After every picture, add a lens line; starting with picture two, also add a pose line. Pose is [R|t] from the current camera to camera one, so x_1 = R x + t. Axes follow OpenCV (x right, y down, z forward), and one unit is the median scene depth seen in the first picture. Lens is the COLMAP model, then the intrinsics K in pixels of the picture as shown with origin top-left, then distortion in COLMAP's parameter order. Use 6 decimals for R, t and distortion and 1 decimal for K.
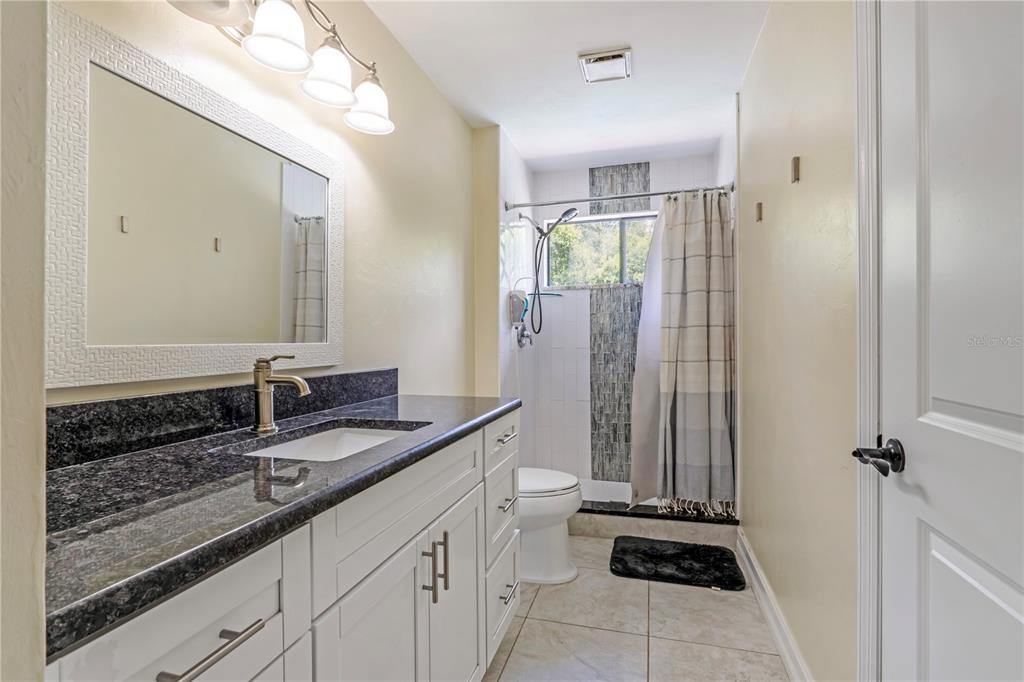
lens RADIAL K [[476.3, 0, 520.0], [0, 476.3, 339.6], [0, 0, 1]] dist [-0.001009, -0.000912]
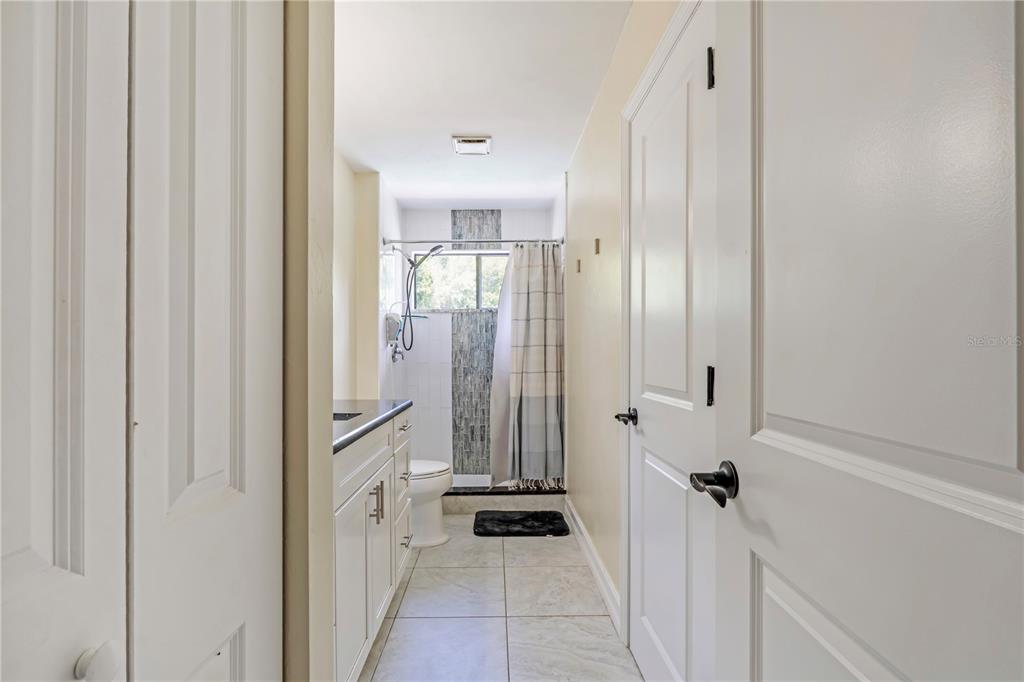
lens RADIAL K [[476.3, 0, 509.4], [0, 476.3, 349.3], [0, 0, 1]] dist [-0.001009, -0.000912]
pose [[0.956013, 0.007323, 0.293233, -0.085920], [-0.003294, 0.999893, -0.014232, 0.000907], [-0.293306, 0.012640, 0.955935, -0.231103]]
